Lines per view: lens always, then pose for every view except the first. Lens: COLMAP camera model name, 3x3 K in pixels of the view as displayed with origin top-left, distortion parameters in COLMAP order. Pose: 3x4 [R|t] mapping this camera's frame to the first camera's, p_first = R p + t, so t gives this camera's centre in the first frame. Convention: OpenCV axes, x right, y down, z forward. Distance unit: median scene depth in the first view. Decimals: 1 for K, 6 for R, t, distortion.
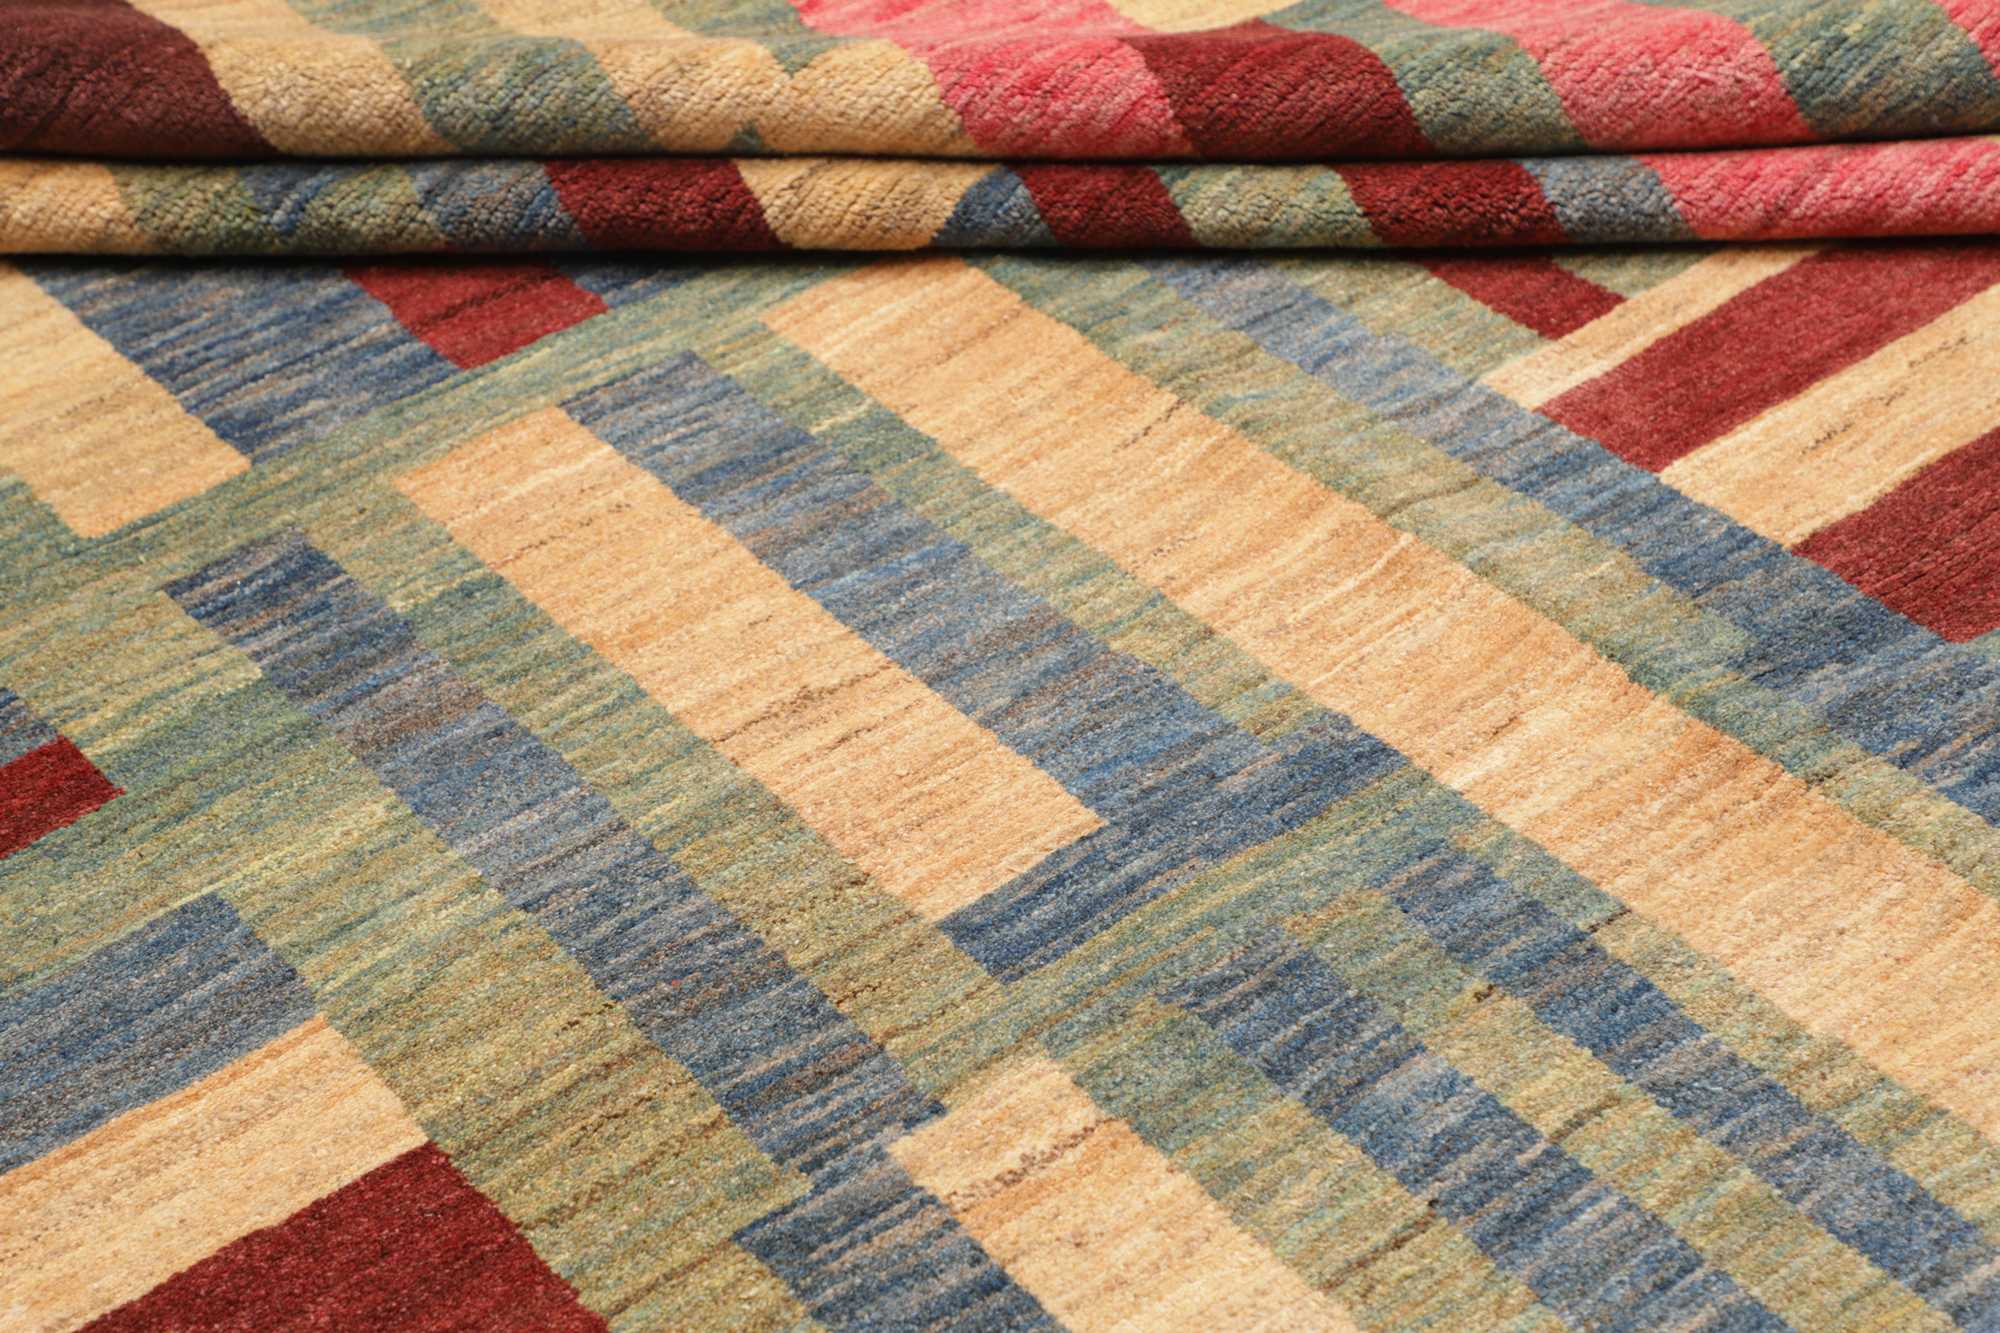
lens RADIAL K [[3564.2, 0, 1000.0], [0, 3564.2, 666.5], [0, 0, 1]] dist [0.274771, -0.076034]
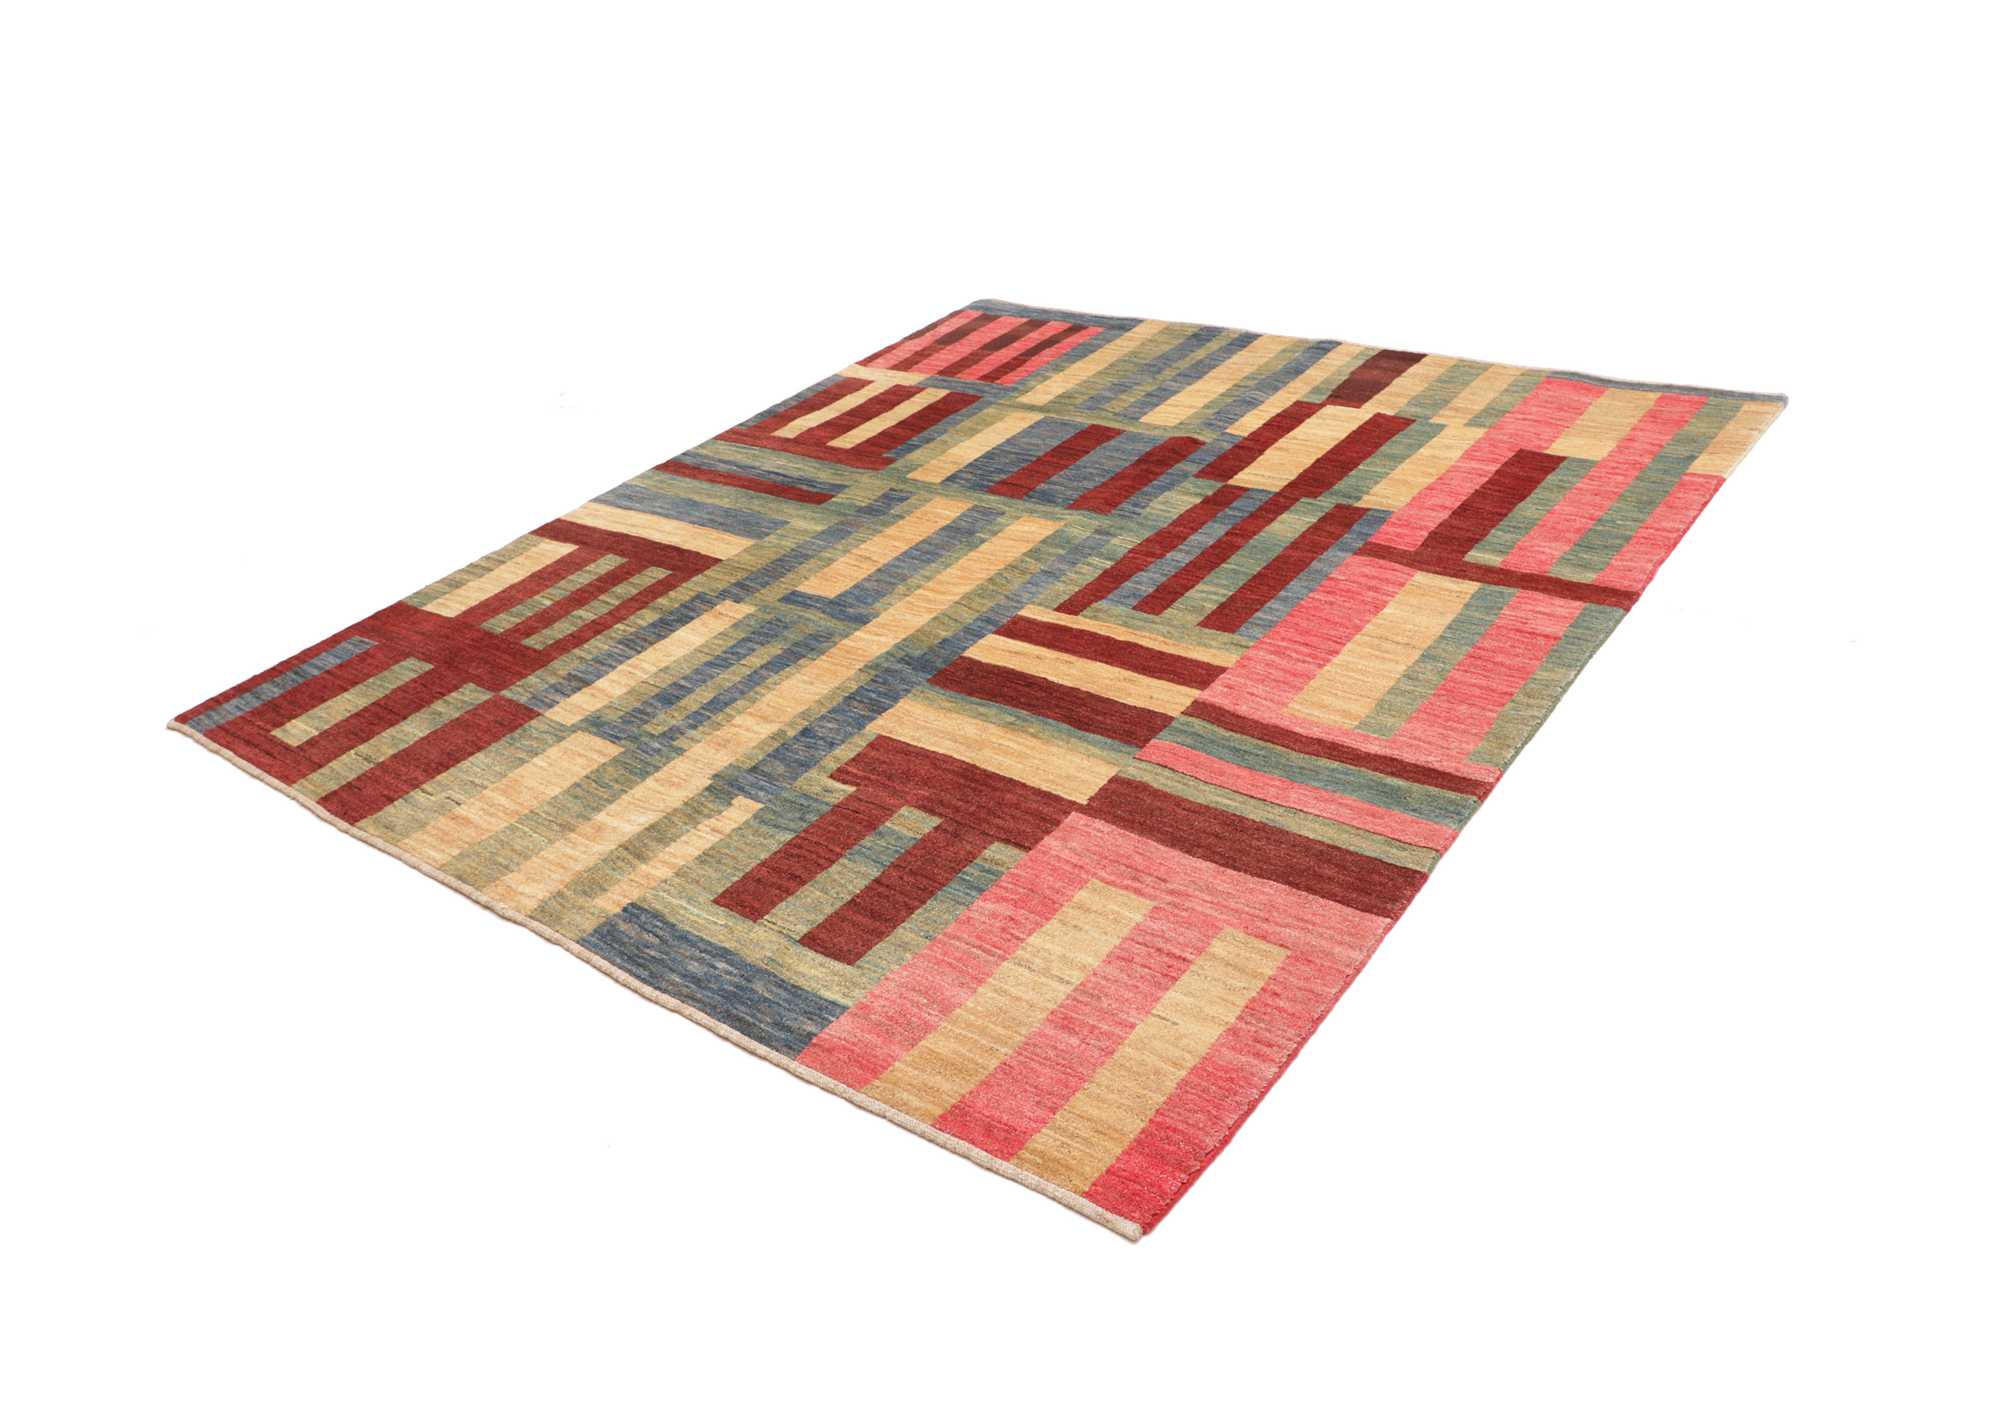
lens RADIAL K [[1678.9, 0, 994.5], [0, 1678.9, 627.6], [0, 0, 1]] dist [-0.062940, 0.001881]
pose [[0.243069, 0.480337, -0.842730, 1.708114], [-0.509562, 0.802485, 0.310425, -0.622571], [0.825387, 0.353968, 0.439821, 0.276235]]
